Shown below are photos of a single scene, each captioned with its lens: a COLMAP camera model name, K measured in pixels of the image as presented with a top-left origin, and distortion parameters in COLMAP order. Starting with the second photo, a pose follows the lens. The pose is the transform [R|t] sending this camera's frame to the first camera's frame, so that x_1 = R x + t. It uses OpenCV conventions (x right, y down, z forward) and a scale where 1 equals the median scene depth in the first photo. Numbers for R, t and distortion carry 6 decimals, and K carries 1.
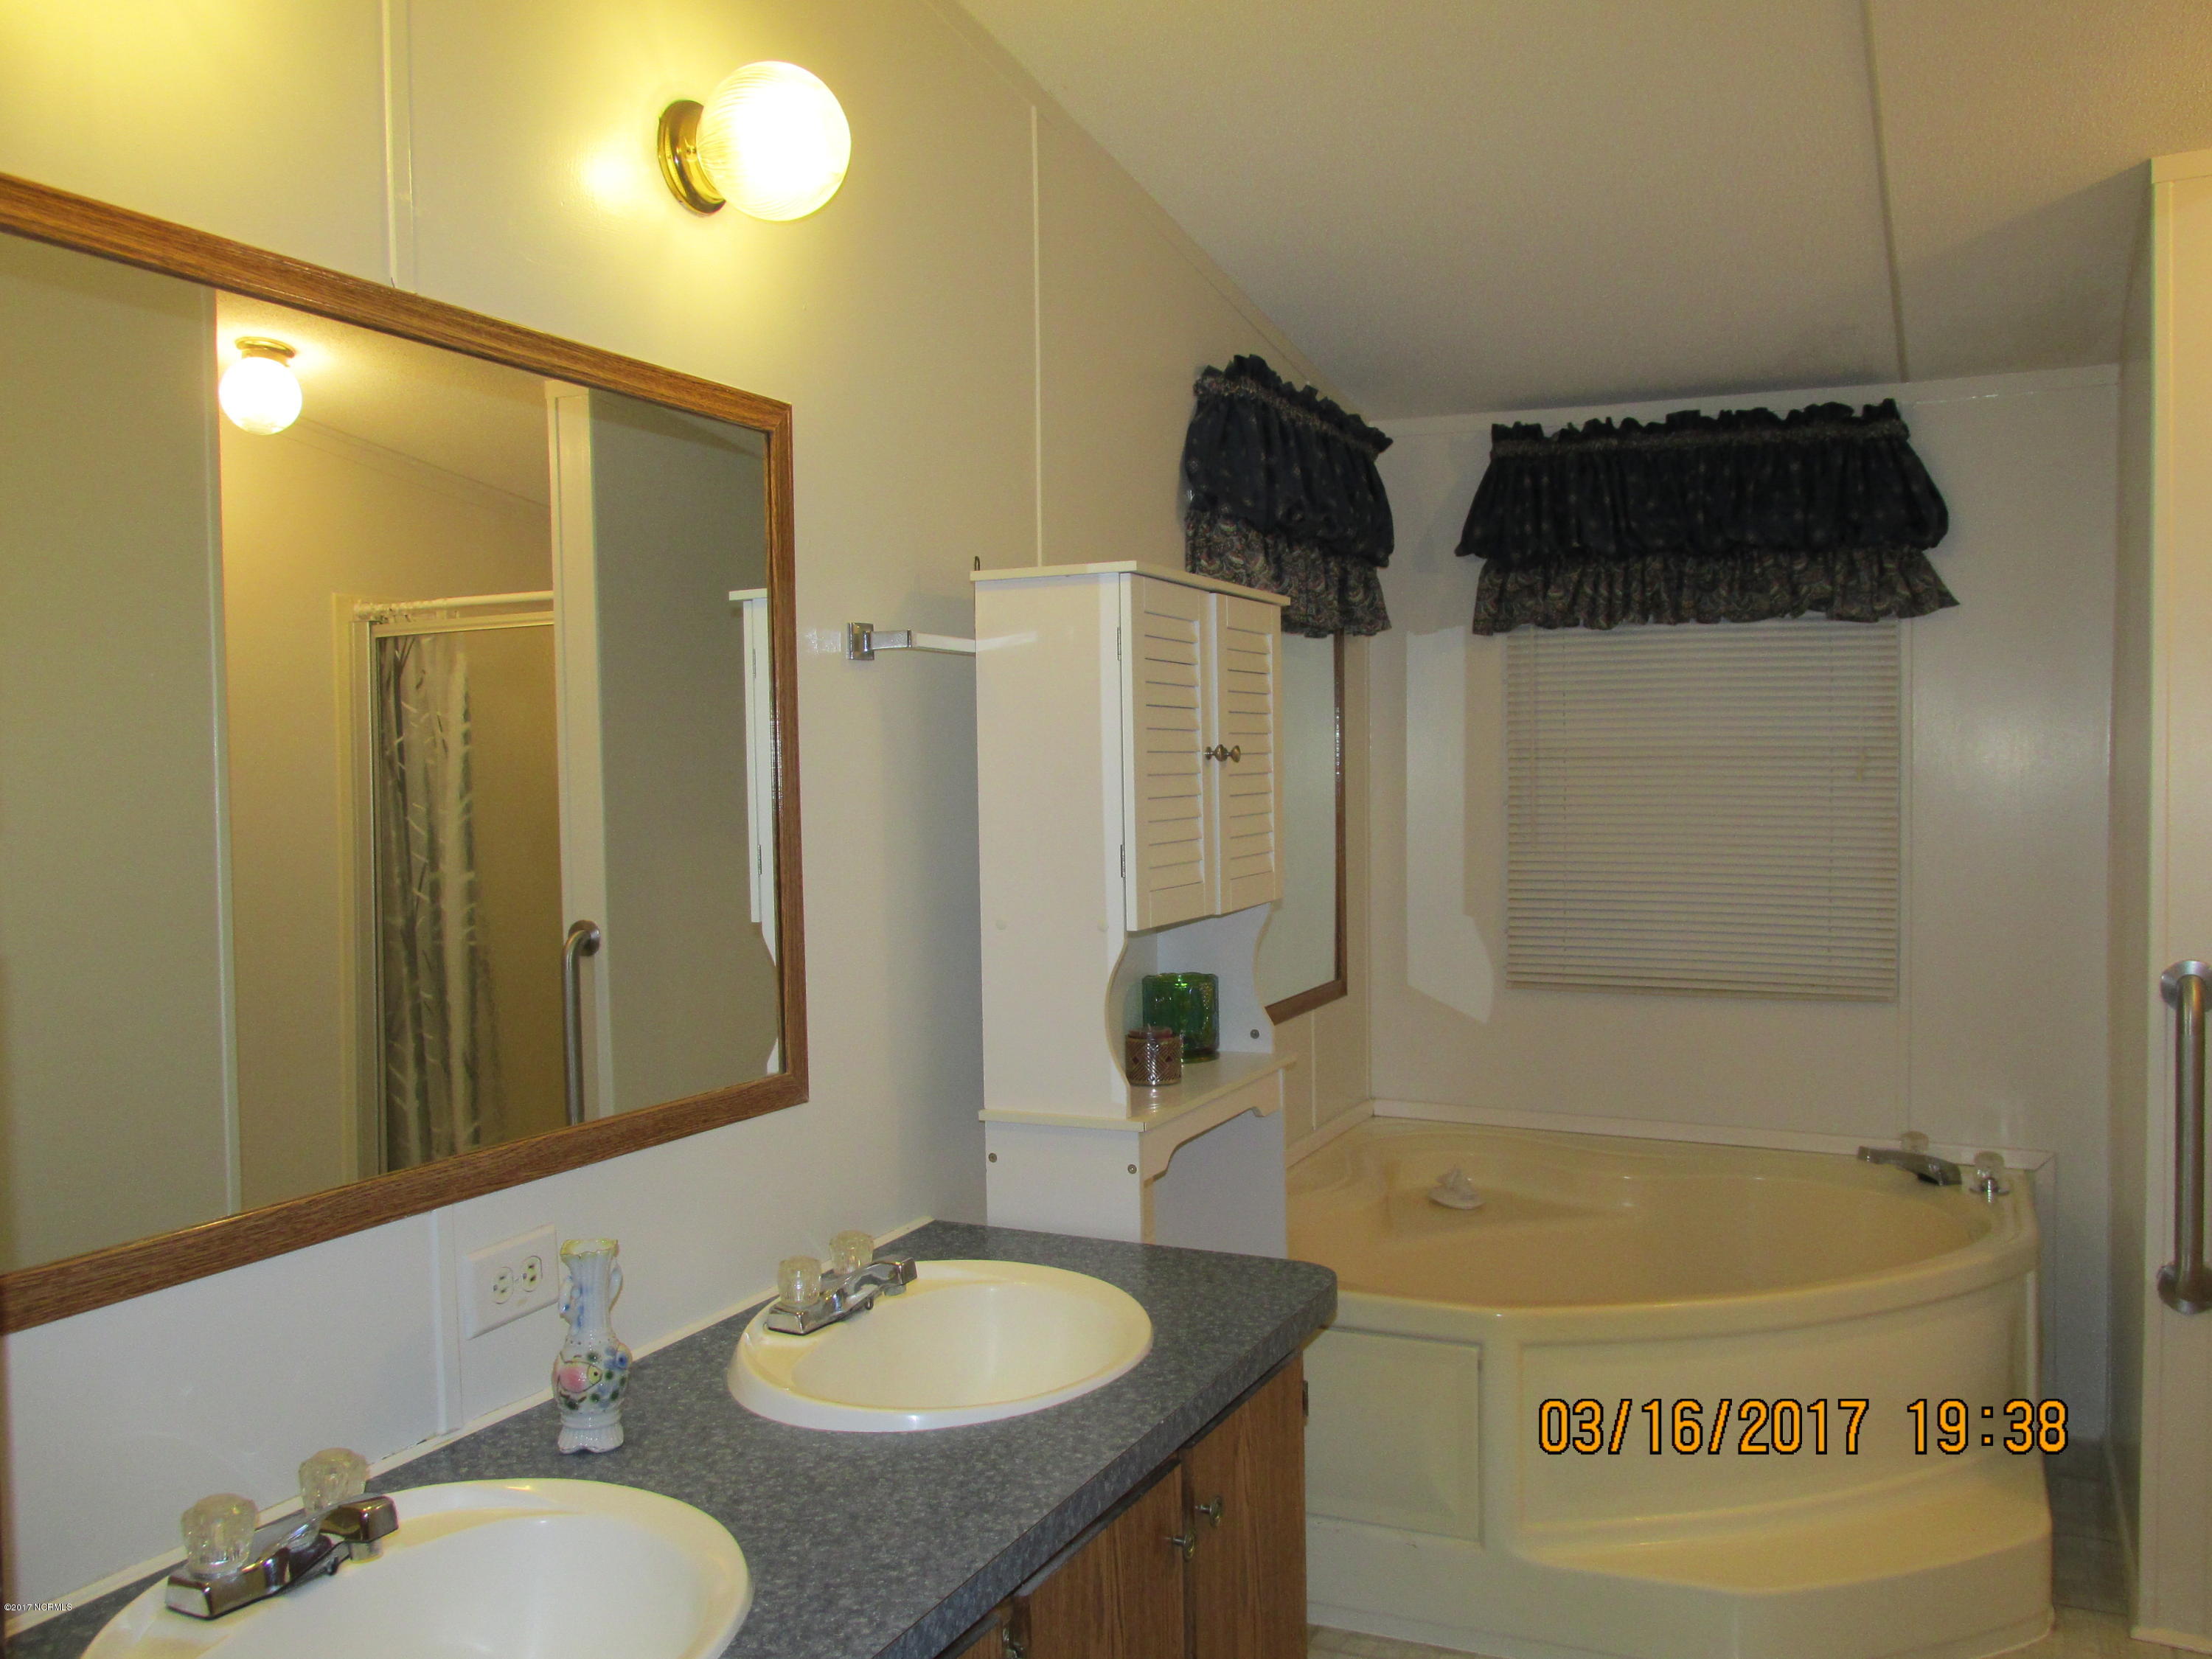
lens RADIAL K [[1841.4, 0, 1102.3], [0, 1841.4, 813.9], [0, 0, 1]] dist [-0.039586, 0.017648]
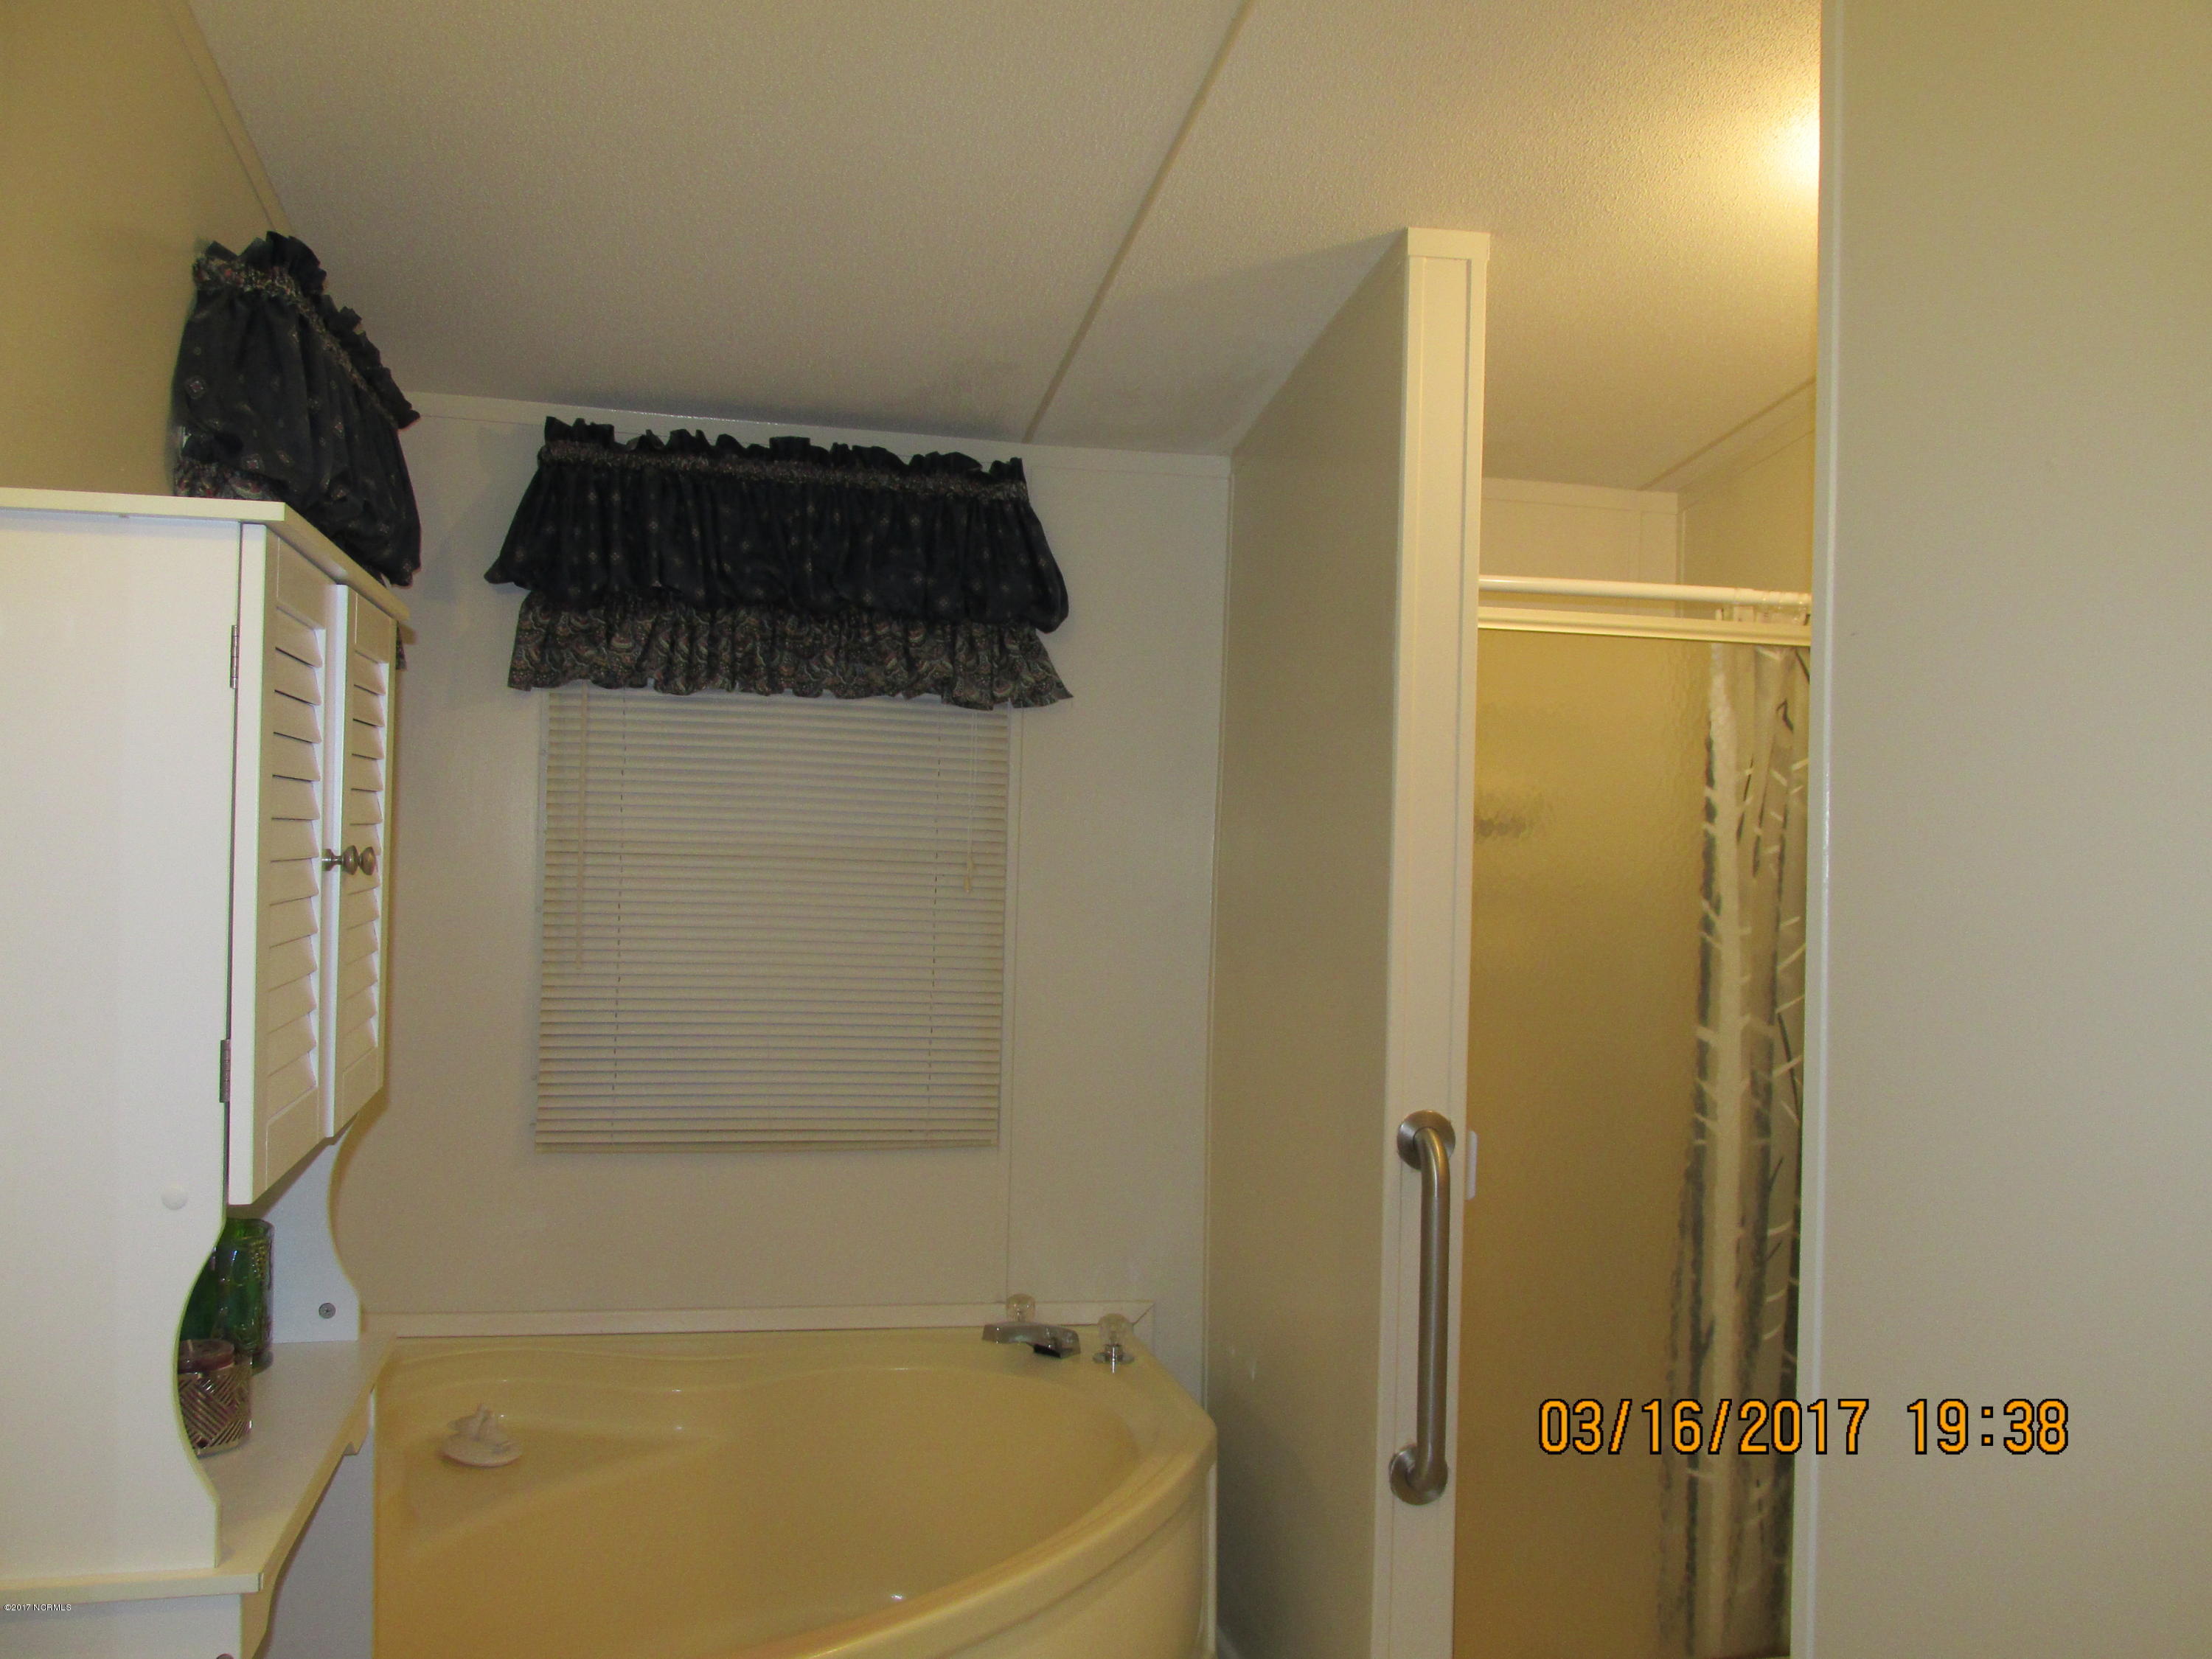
lens RADIAL K [[1841.4, 0, 1102.3], [0, 1841.4, 813.9], [0, 0, 1]] dist [-0.039586, 0.017648]
pose [[0.791368, 0.039479, 0.610064, -0.067615], [-0.016399, 0.998924, -0.043370, -0.017751], [-0.611120, 0.024317, 0.791164, 0.268061]]
